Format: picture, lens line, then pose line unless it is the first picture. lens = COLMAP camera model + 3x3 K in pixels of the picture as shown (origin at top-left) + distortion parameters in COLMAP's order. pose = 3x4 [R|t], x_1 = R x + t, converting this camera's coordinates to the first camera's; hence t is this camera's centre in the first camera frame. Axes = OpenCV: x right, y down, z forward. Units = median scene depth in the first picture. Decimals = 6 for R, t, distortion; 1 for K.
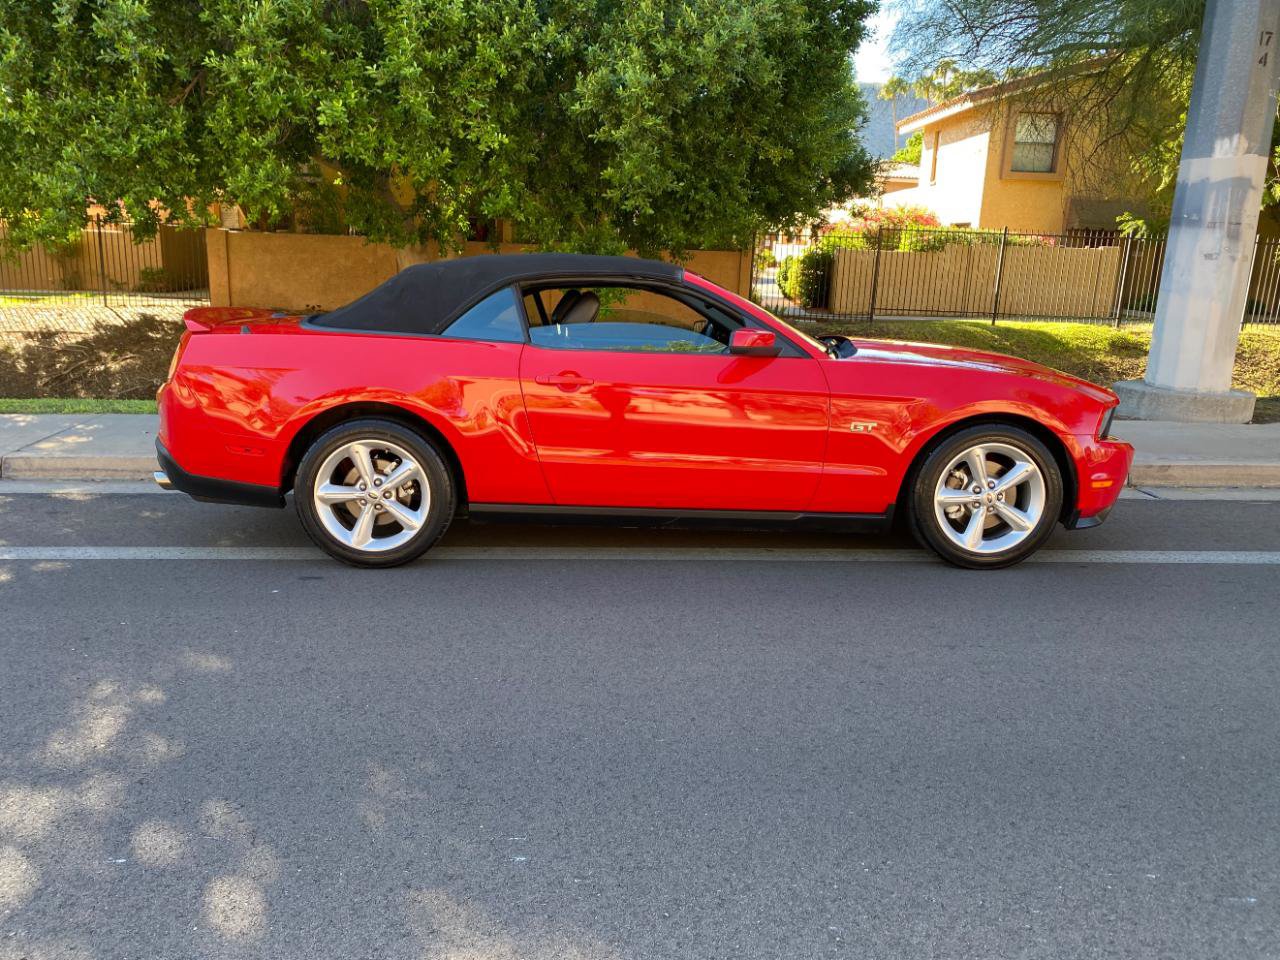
lens RADIAL K [[979.2, 0, 621.3], [0, 979.2, 477.3], [0, 0, 1]] dist [0.009743, 0.000431]
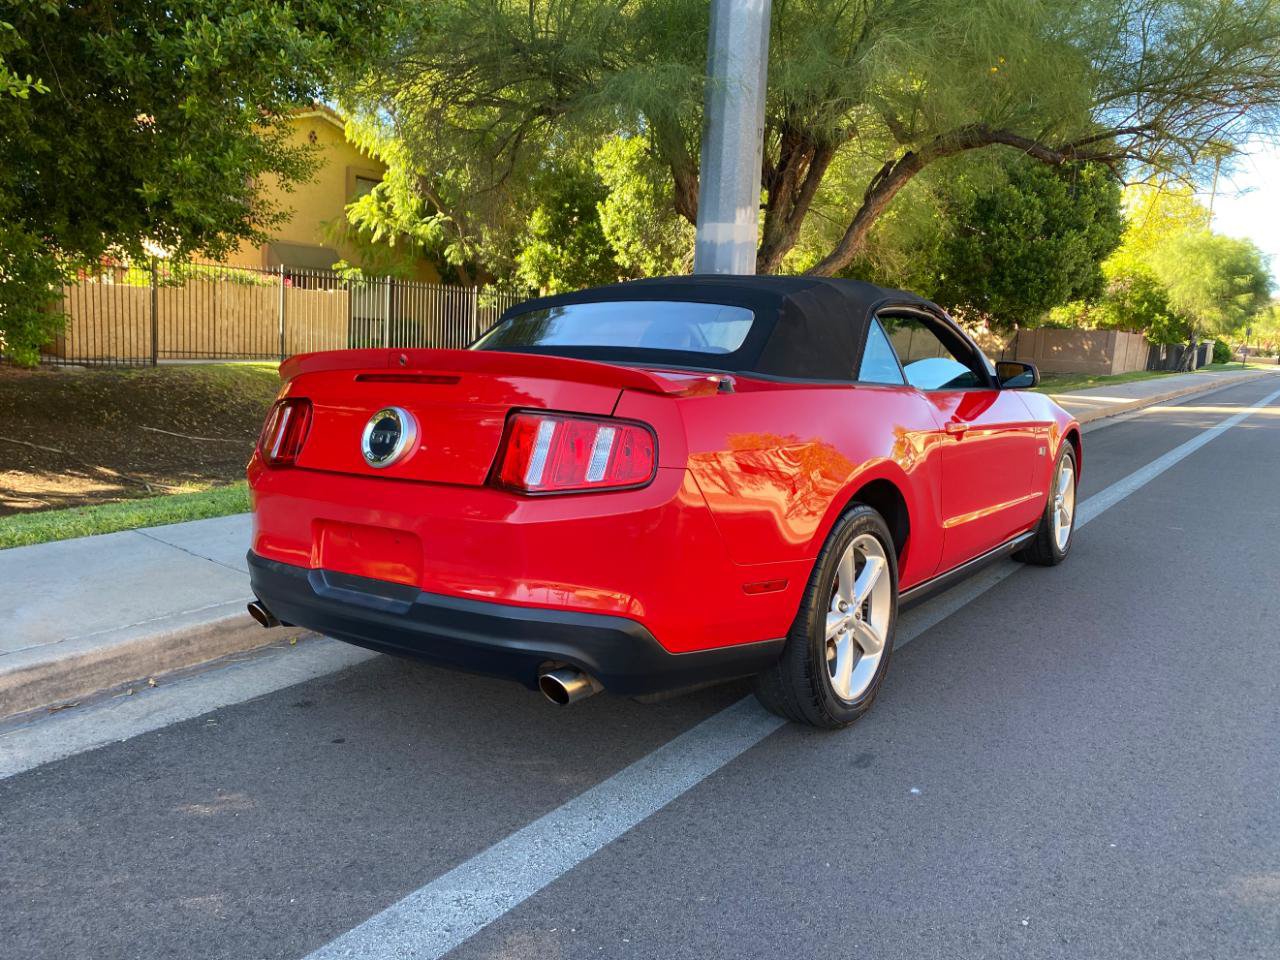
lens RADIAL K [[980.0, 0, 628.6], [0, 980.0, 491.8], [0, 0, 1]] dist [0.010796, 0.000360]
pose [[0.598623, -0.123933, 0.791385, -0.485307], [0.146306, 0.988256, 0.044095, -0.066746], [-0.787556, 0.089388, 0.609725, 0.383660]]
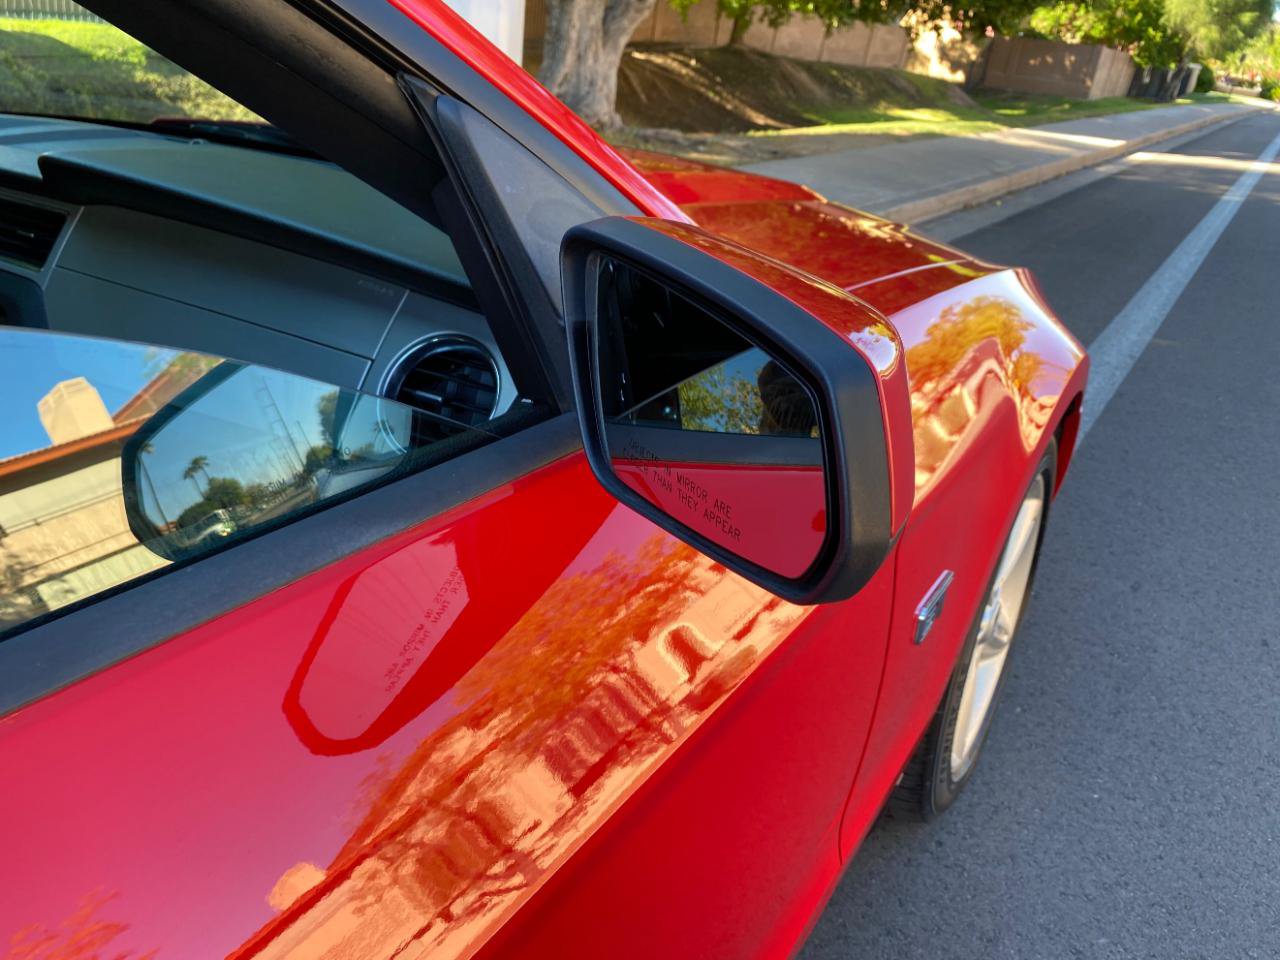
lens RADIAL K [[990.9, 0, 640.0], [0, 990.9, 480.0], [0, 0, 1]] dist [0.008313, -0.000165]
pose [[0.550882, -0.315808, 0.772525, 0.014314], [0.085839, 0.942172, 0.323949, -0.088036], [-0.830157, -0.112145, 0.546134, 0.506885]]
